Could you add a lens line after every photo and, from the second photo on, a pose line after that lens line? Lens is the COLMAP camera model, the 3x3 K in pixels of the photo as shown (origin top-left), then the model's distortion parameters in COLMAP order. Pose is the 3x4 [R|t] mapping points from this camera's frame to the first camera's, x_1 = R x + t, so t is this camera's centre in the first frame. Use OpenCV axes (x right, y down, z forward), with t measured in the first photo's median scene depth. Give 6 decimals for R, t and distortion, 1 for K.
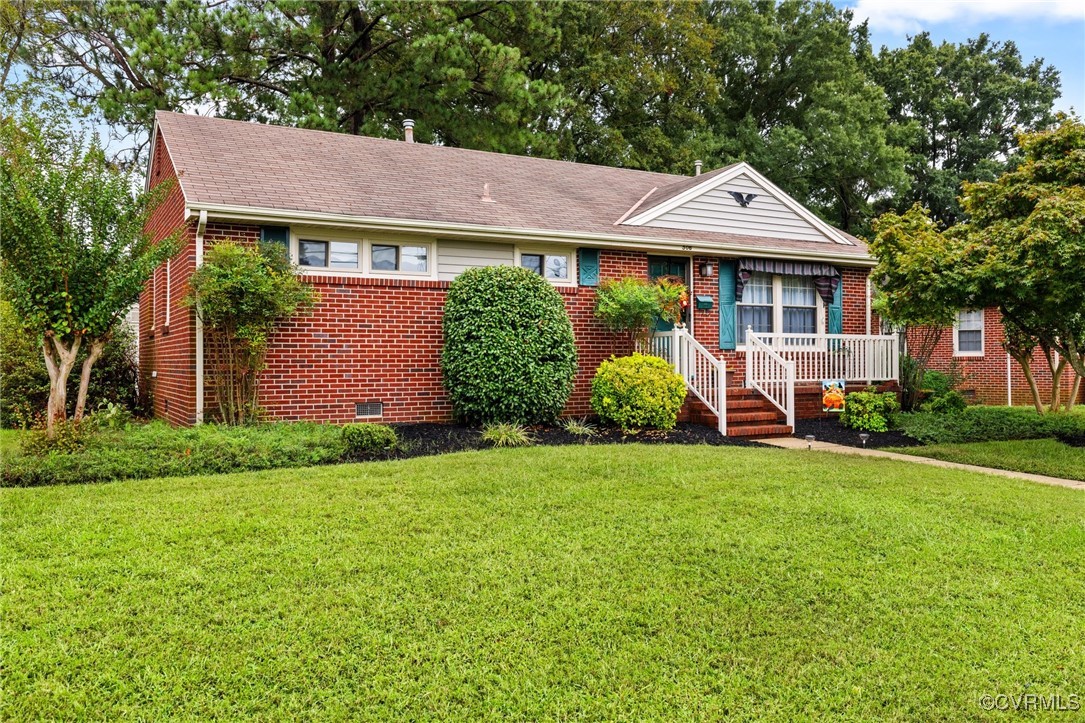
lens RADIAL K [[901.7, 0, 542.5], [0, 901.7, 361.5], [0, 0, 1]] dist [0.000600, 0.000660]
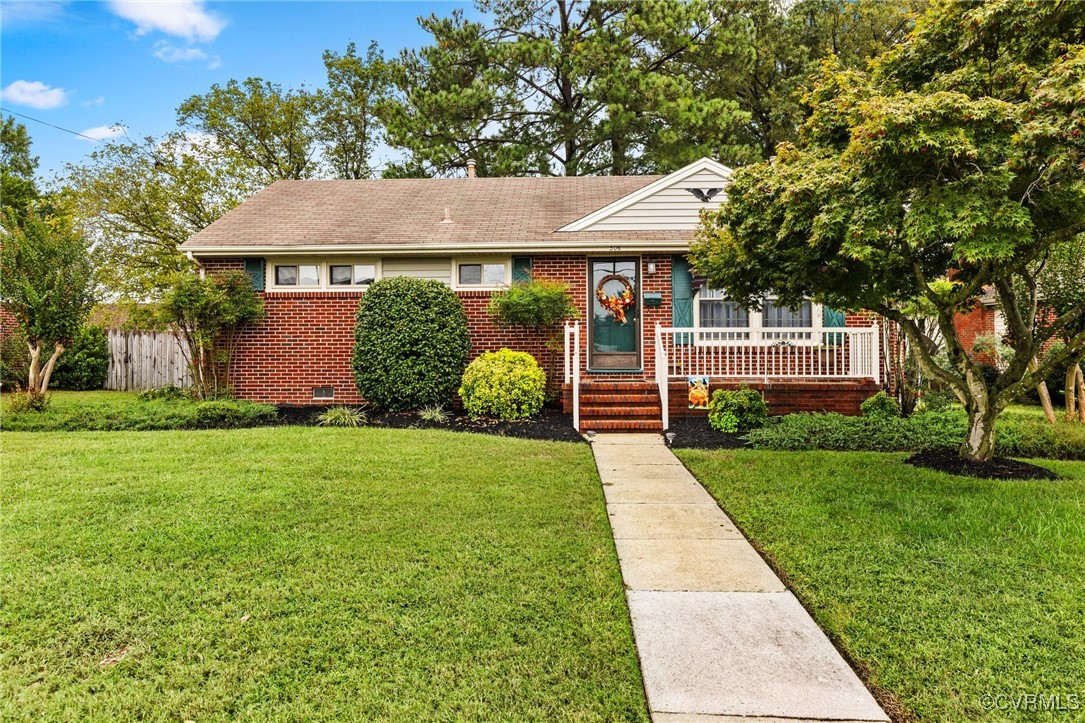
lens RADIAL K [[720.0, 0, 542.5], [0, 720.0, 361.5], [0, 0, 1]] dist [-0.000068, -0.000144]
pose [[0.849872, 0.004936, -0.526967, 0.584220], [-0.000884, 0.999968, 0.007941, -0.000777], [0.526989, -0.006283, 0.849849, 0.265971]]
